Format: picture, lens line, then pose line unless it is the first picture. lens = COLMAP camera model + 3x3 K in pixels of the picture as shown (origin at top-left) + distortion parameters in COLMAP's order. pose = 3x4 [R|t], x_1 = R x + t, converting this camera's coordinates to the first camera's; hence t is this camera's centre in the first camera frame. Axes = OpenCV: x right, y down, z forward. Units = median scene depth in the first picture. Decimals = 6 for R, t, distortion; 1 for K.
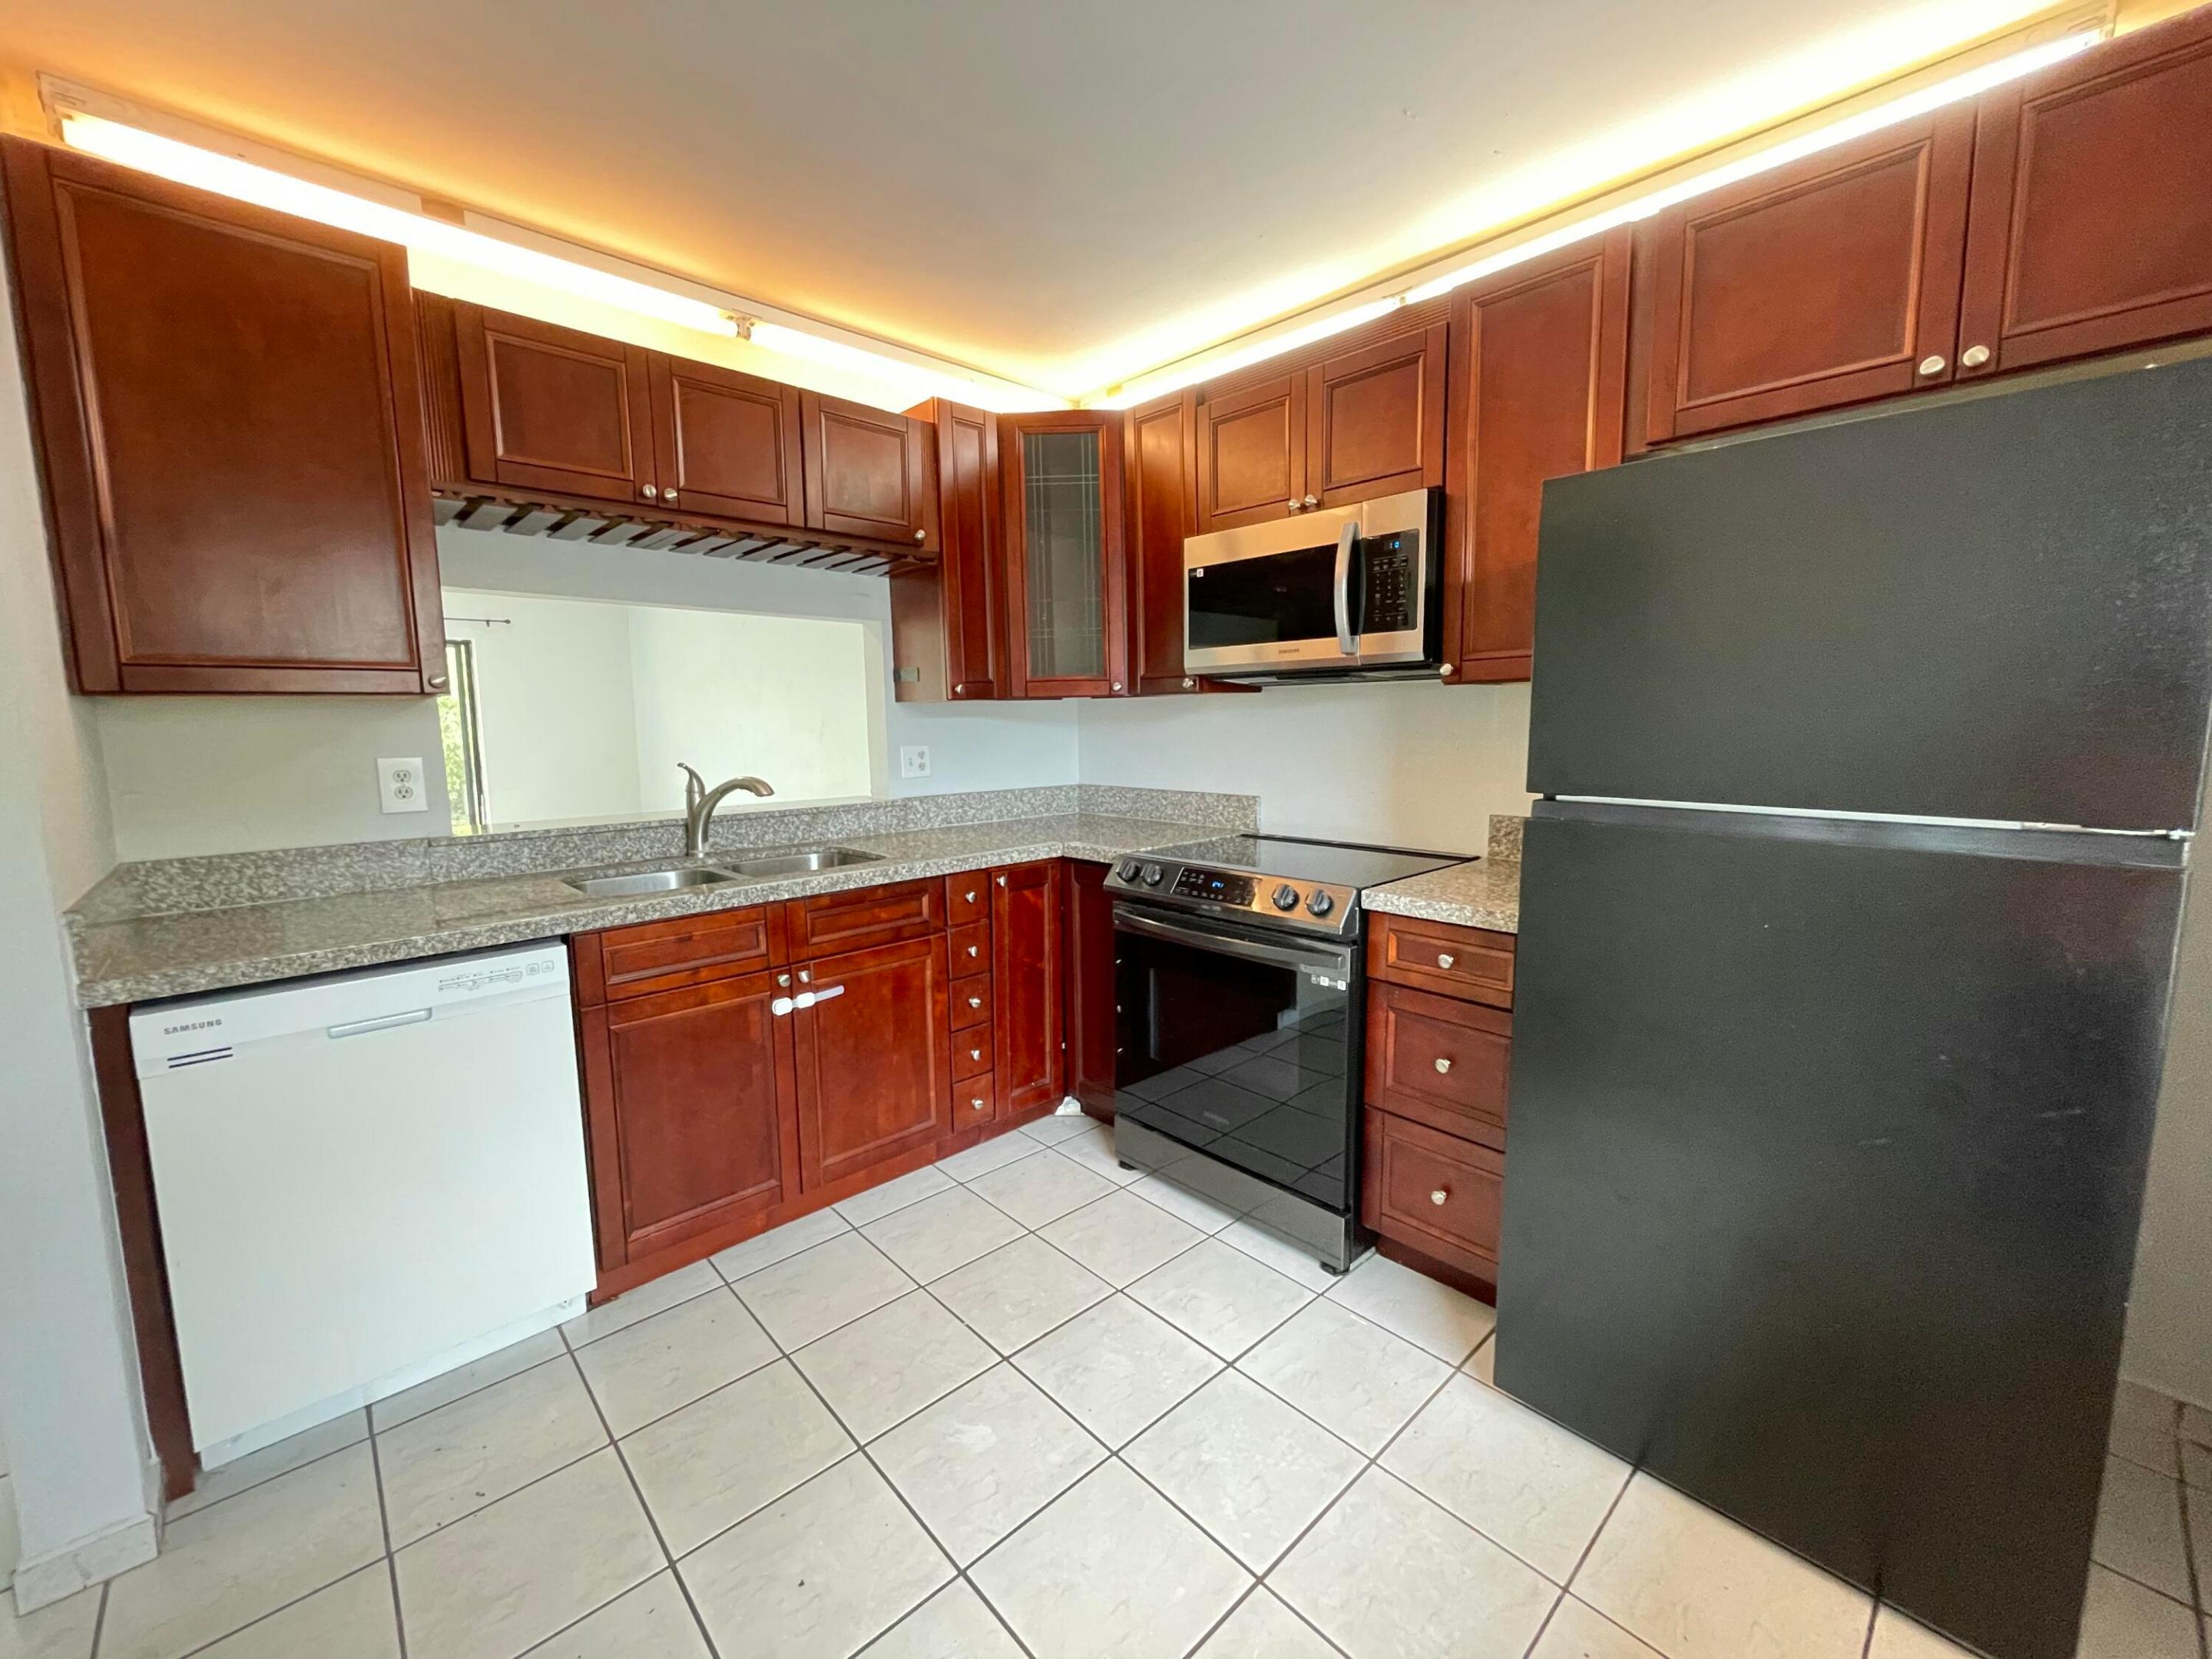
lens RADIAL K [[891.0, 0, 1106.0], [0, 891.0, 816.9], [0, 0, 1]] dist [-0.001335, 0.000174]
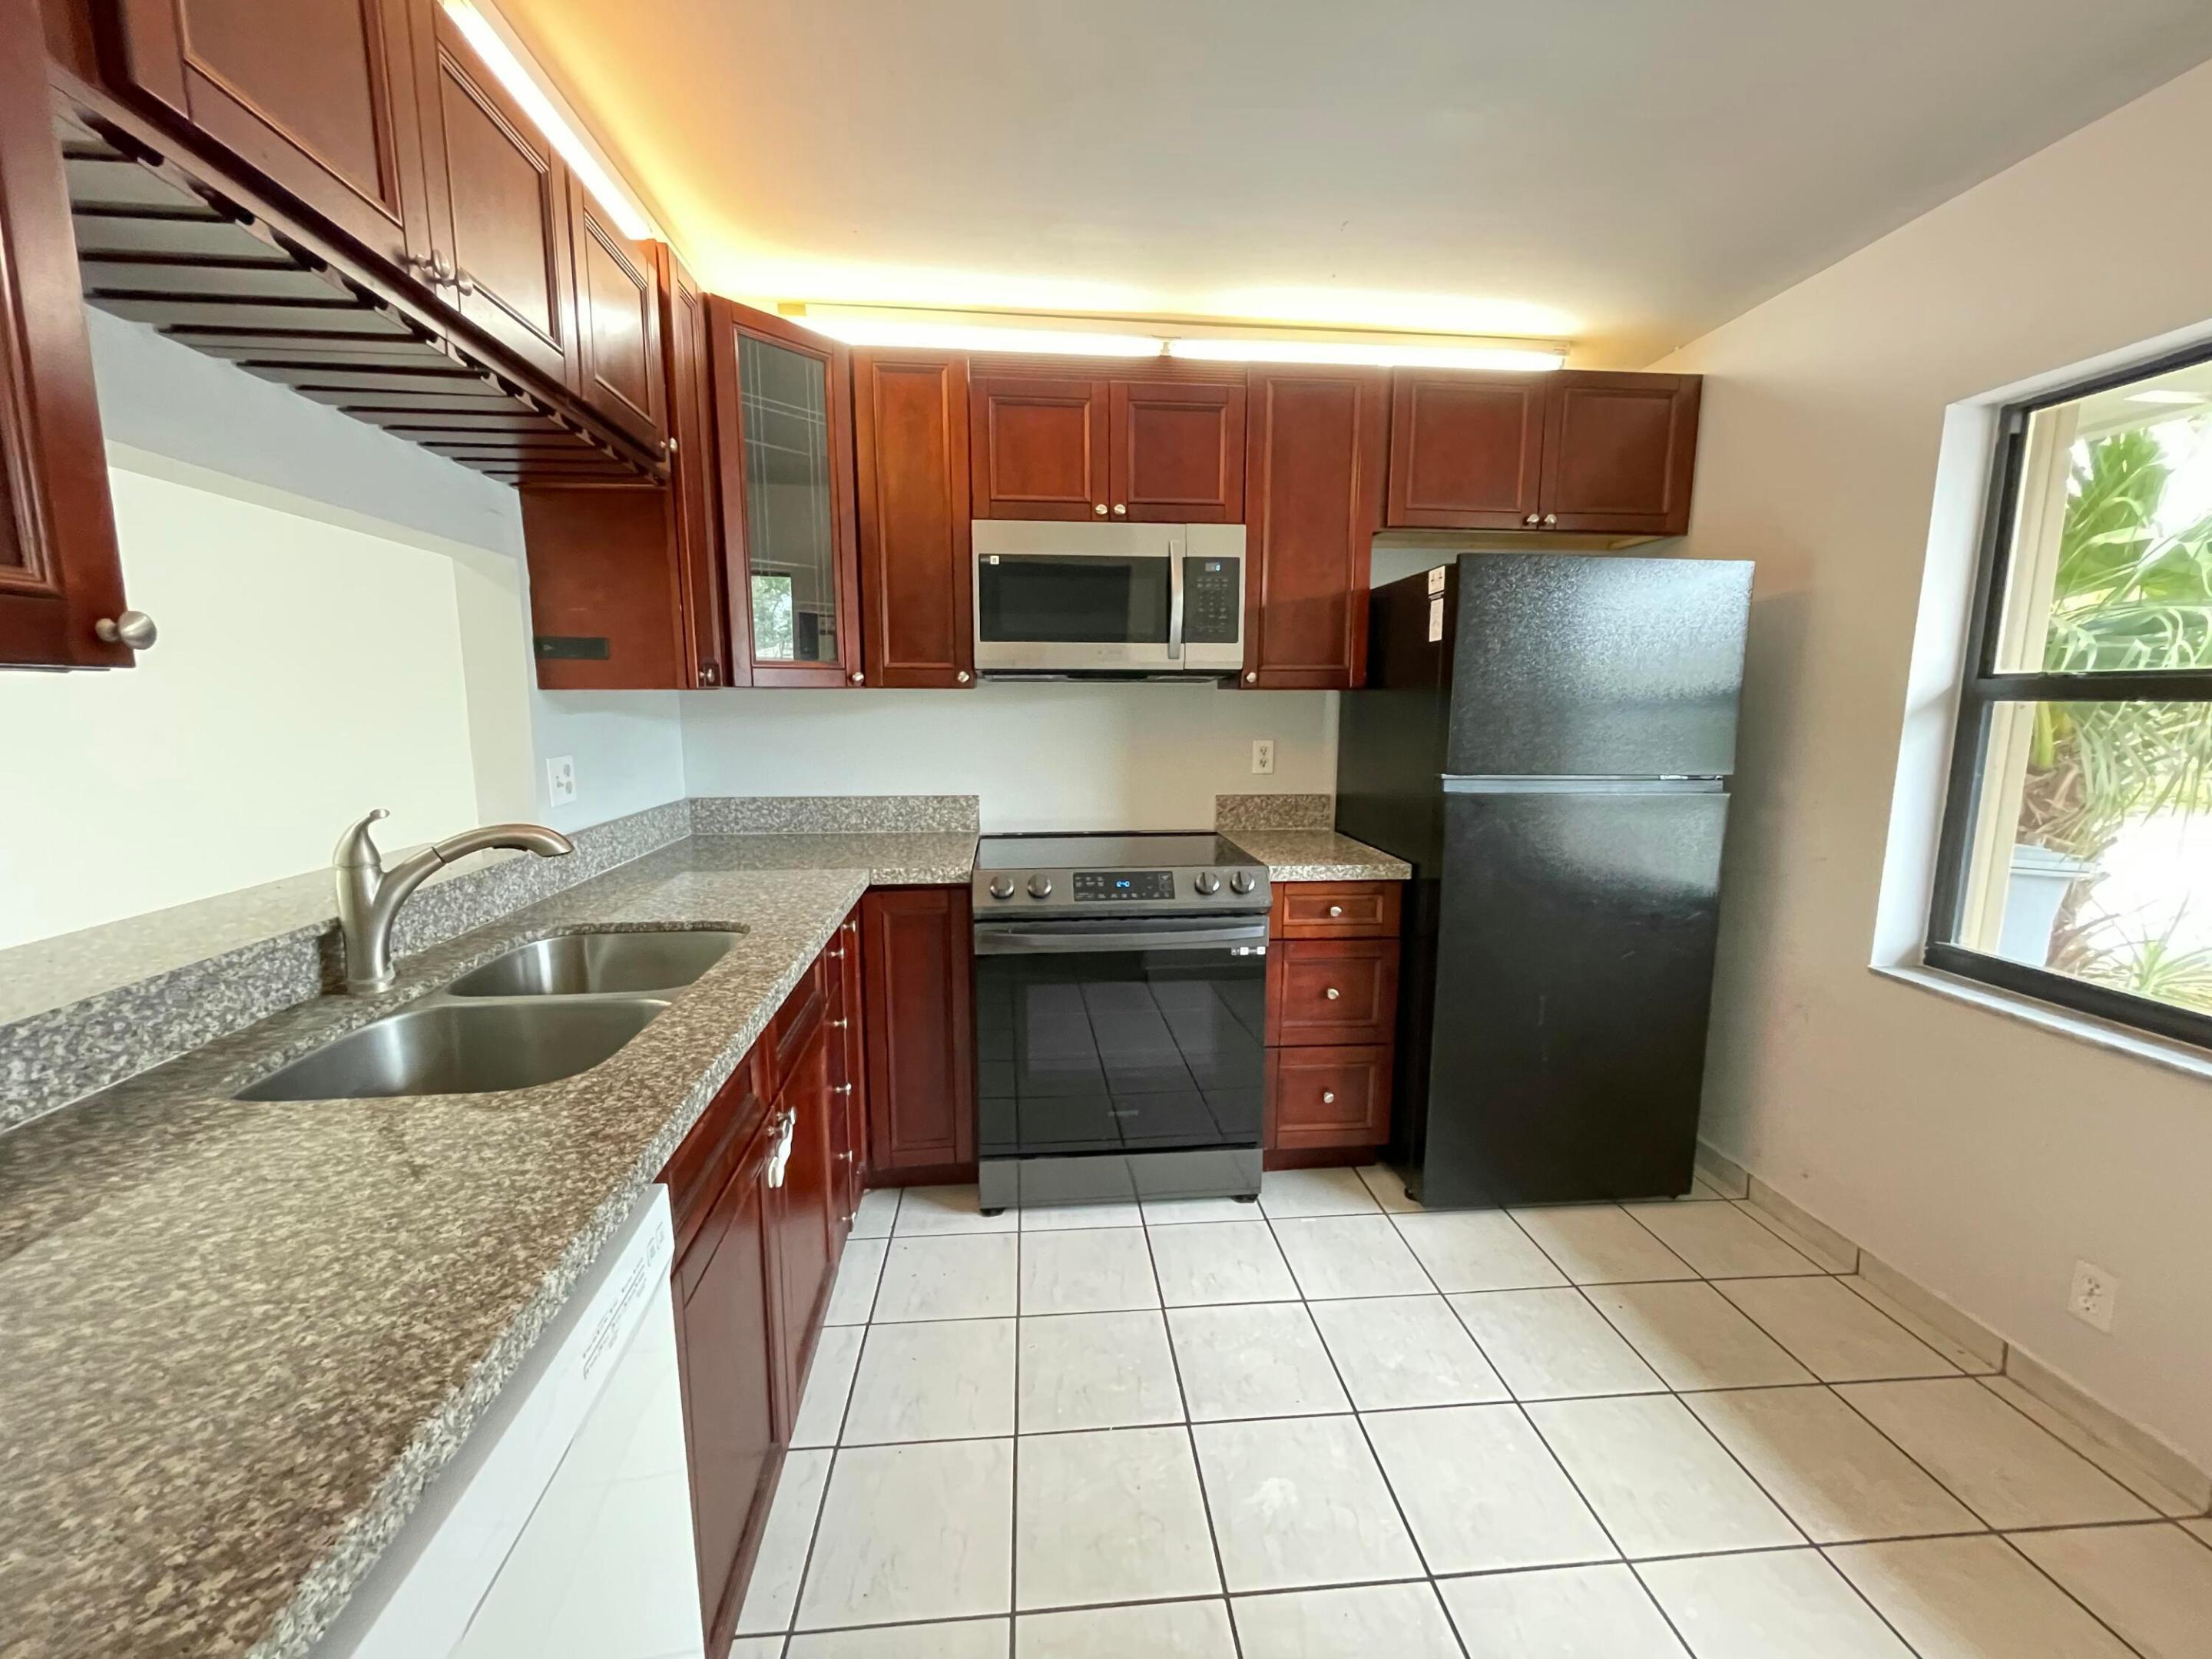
lens RADIAL K [[891.0, 0, 1098.1], [0, 891.0, 815.0], [0, 0, 1]] dist [-0.001335, 0.000174]
pose [[0.611232, -0.089113, 0.786418, -0.631003], [0.077049, 0.995621, 0.052933, -0.053305], [-0.787692, 0.028238, 0.615422, 0.372630]]
